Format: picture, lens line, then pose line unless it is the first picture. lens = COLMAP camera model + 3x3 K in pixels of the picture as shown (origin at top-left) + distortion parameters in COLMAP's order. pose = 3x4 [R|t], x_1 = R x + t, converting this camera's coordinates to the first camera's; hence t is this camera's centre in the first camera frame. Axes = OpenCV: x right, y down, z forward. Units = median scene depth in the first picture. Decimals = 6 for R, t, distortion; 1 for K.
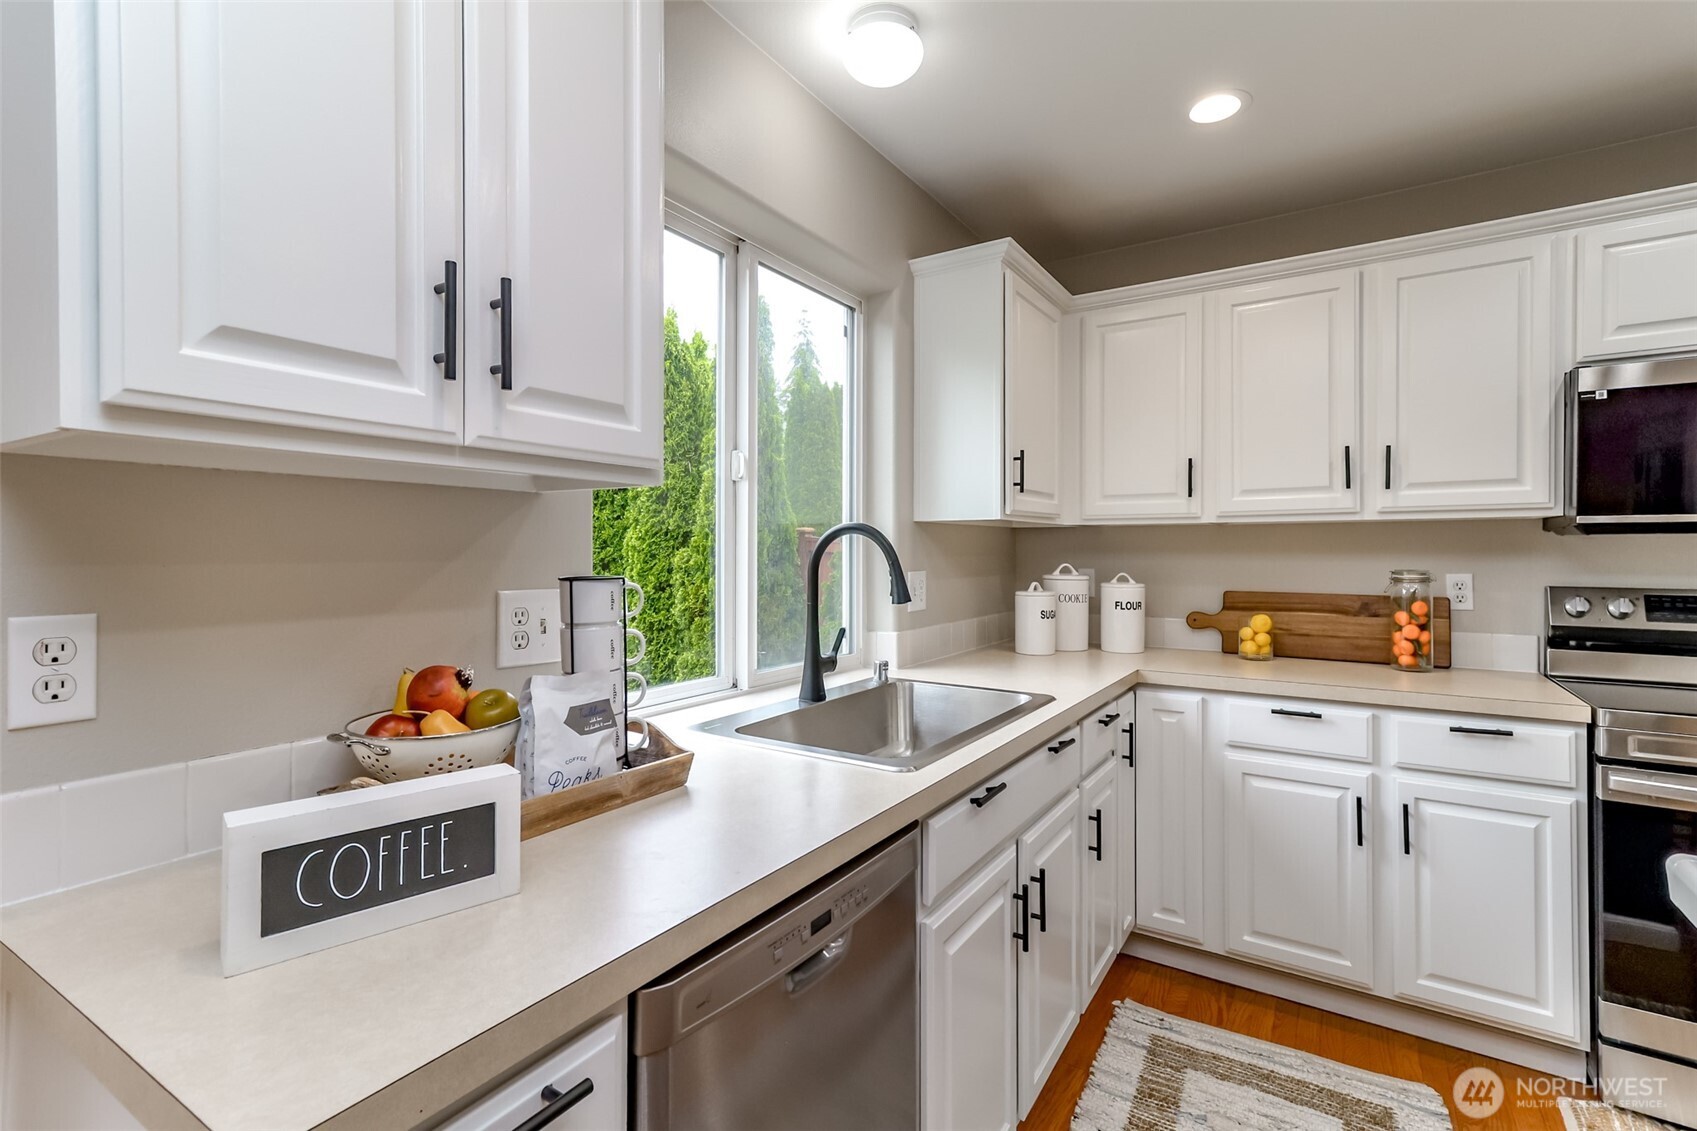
lens RADIAL K [[775.0, 0, 843.8], [0, 775.0, 550.1], [0, 0, 1]] dist [0.016494, -0.000112]
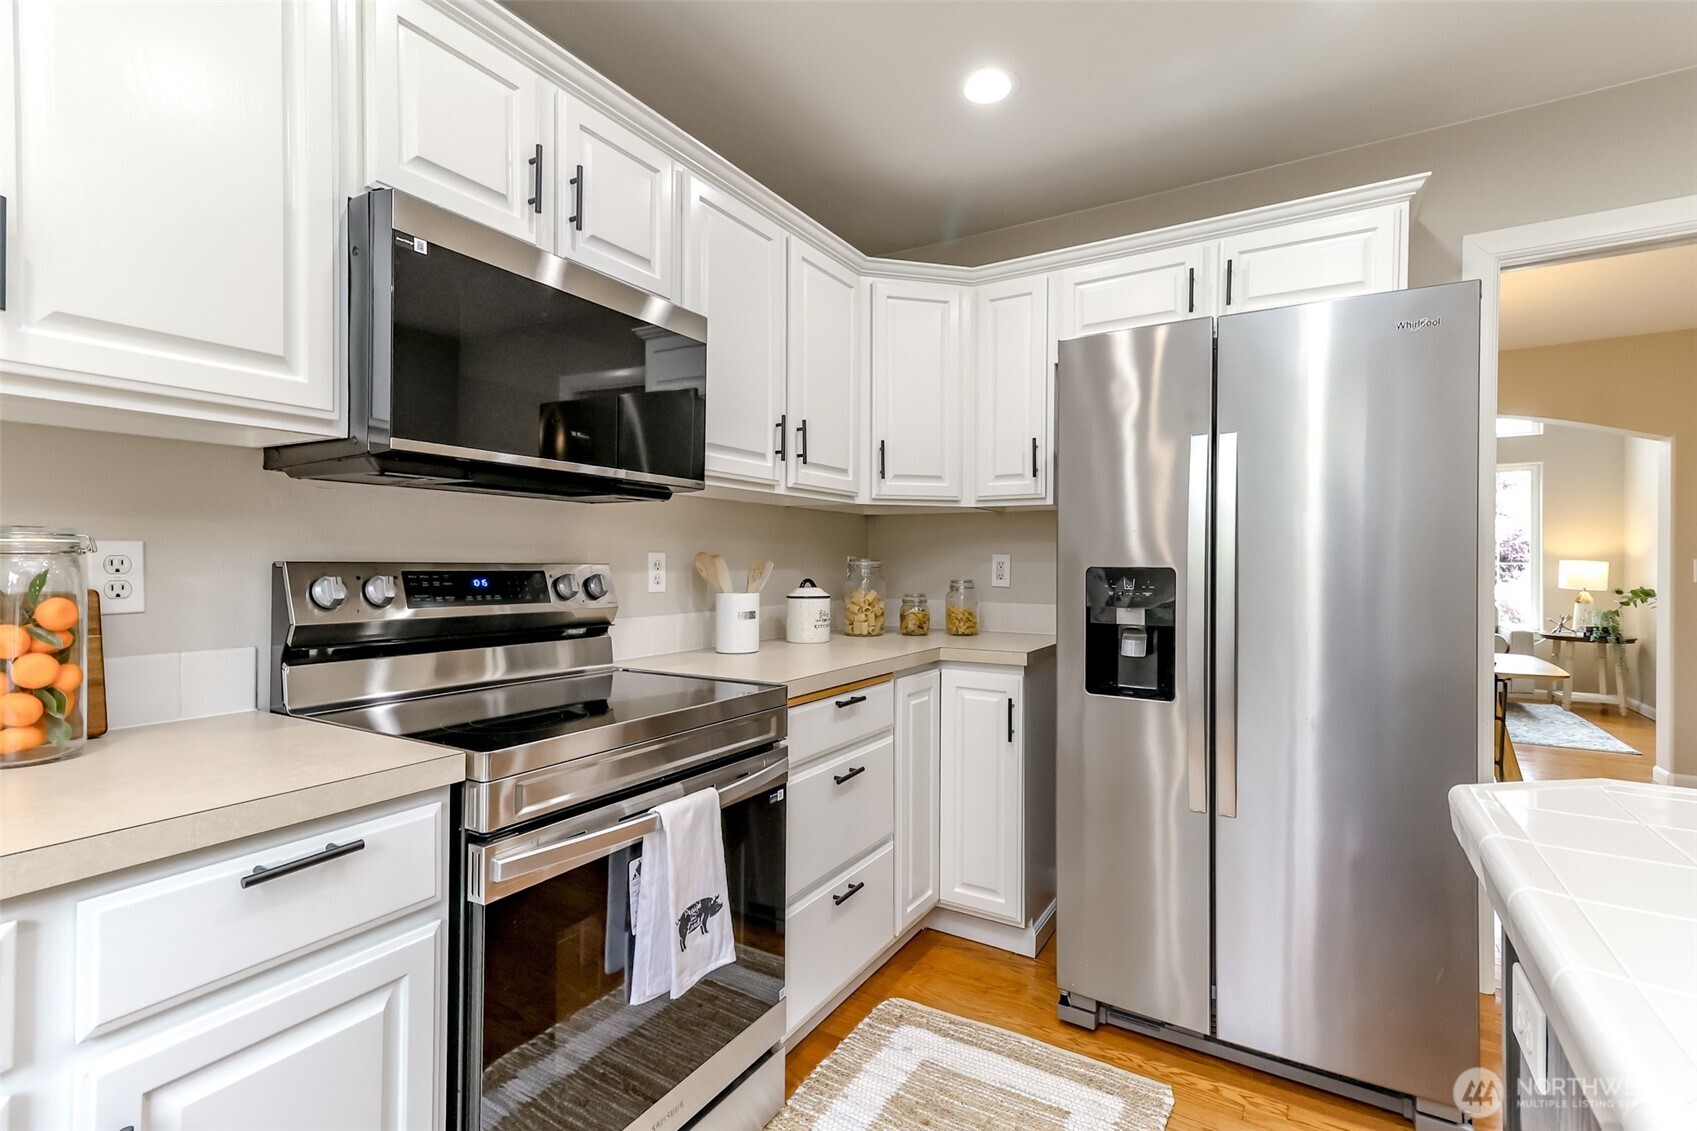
lens RADIAL K [[775.0, 0, 854.5], [0, 775.0, 564.1], [0, 0, 1]] dist [0.016494, -0.000112]
pose [[-0.043503, -0.001661, 0.999052, 0.284738], [-0.006615, 0.999977, 0.001375, 0.043919], [-0.999031, -0.006549, -0.043513, 0.588744]]
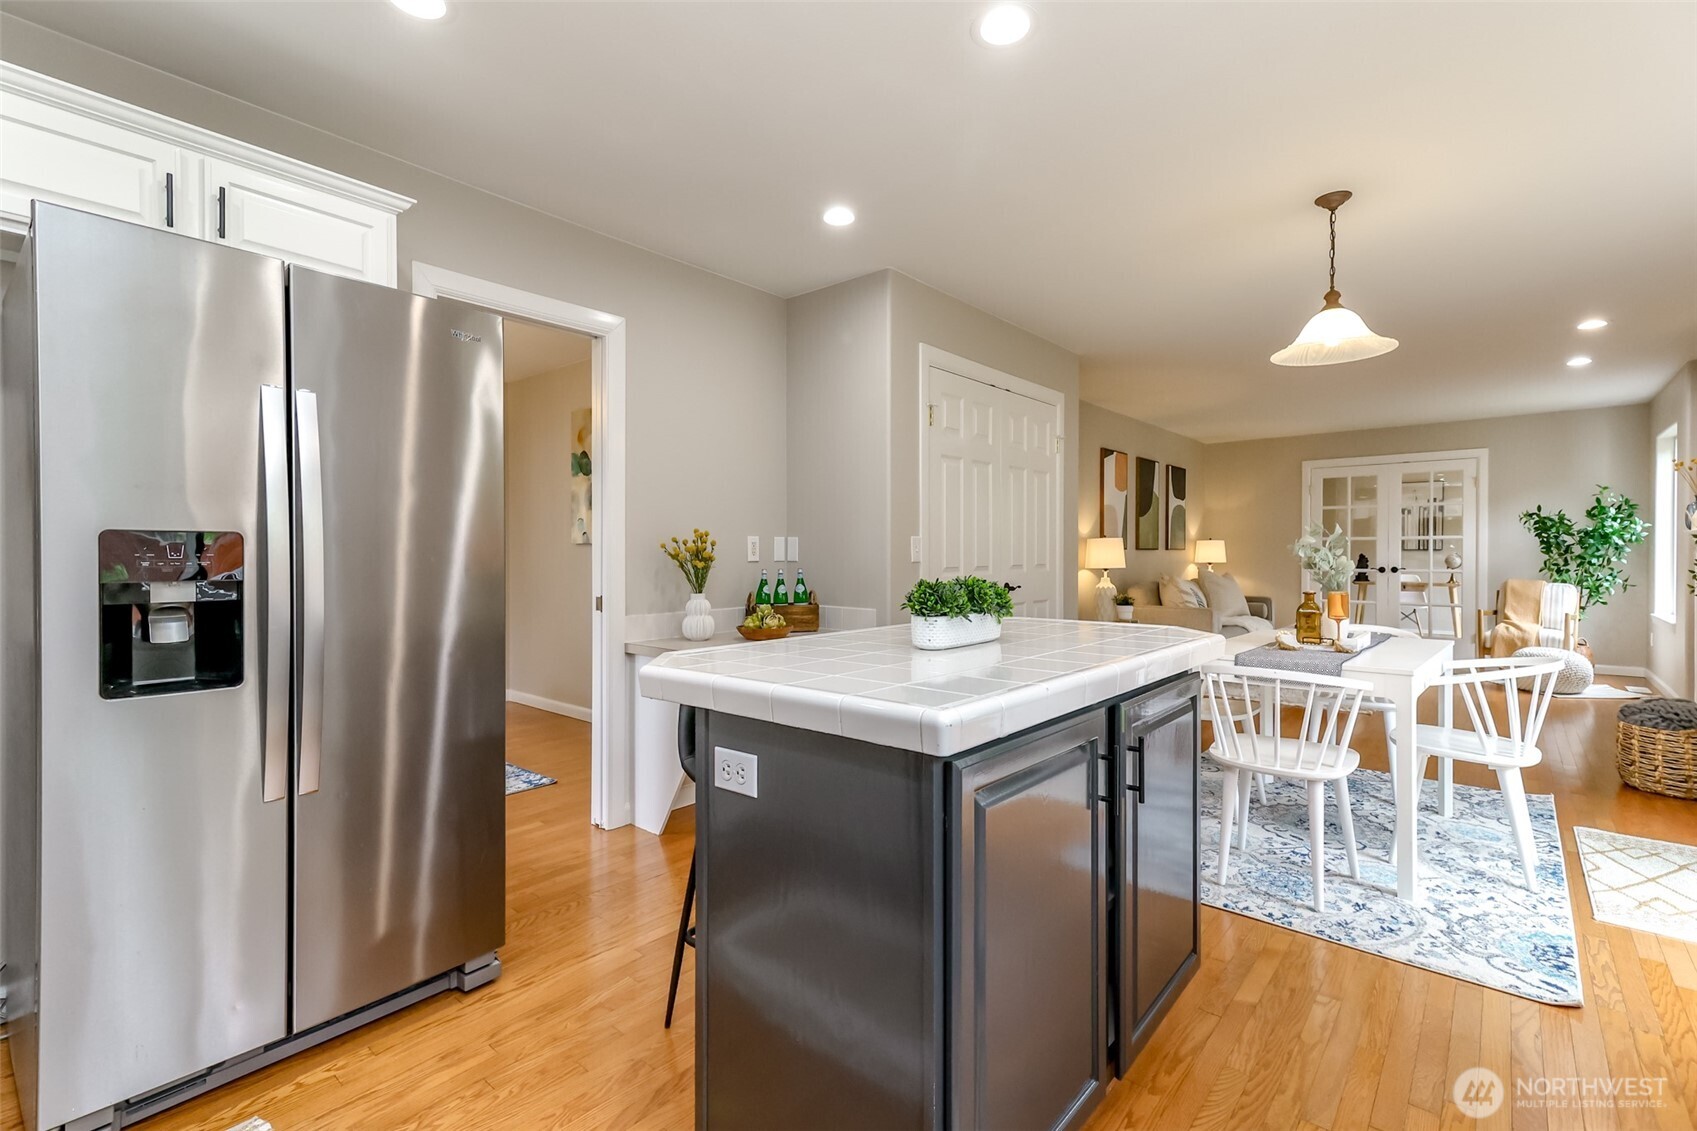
lens RADIAL K [[775.0, 0, 862.1], [0, 775.0, 555.2], [0, 0, 1]] dist [0.016494, -0.000112]
pose [[-0.994939, -0.003319, 0.100422, 0.823173], [-0.003055, 0.999991, 0.002782, 0.108816], [-0.100431, 0.002461, -0.994941, 1.529954]]
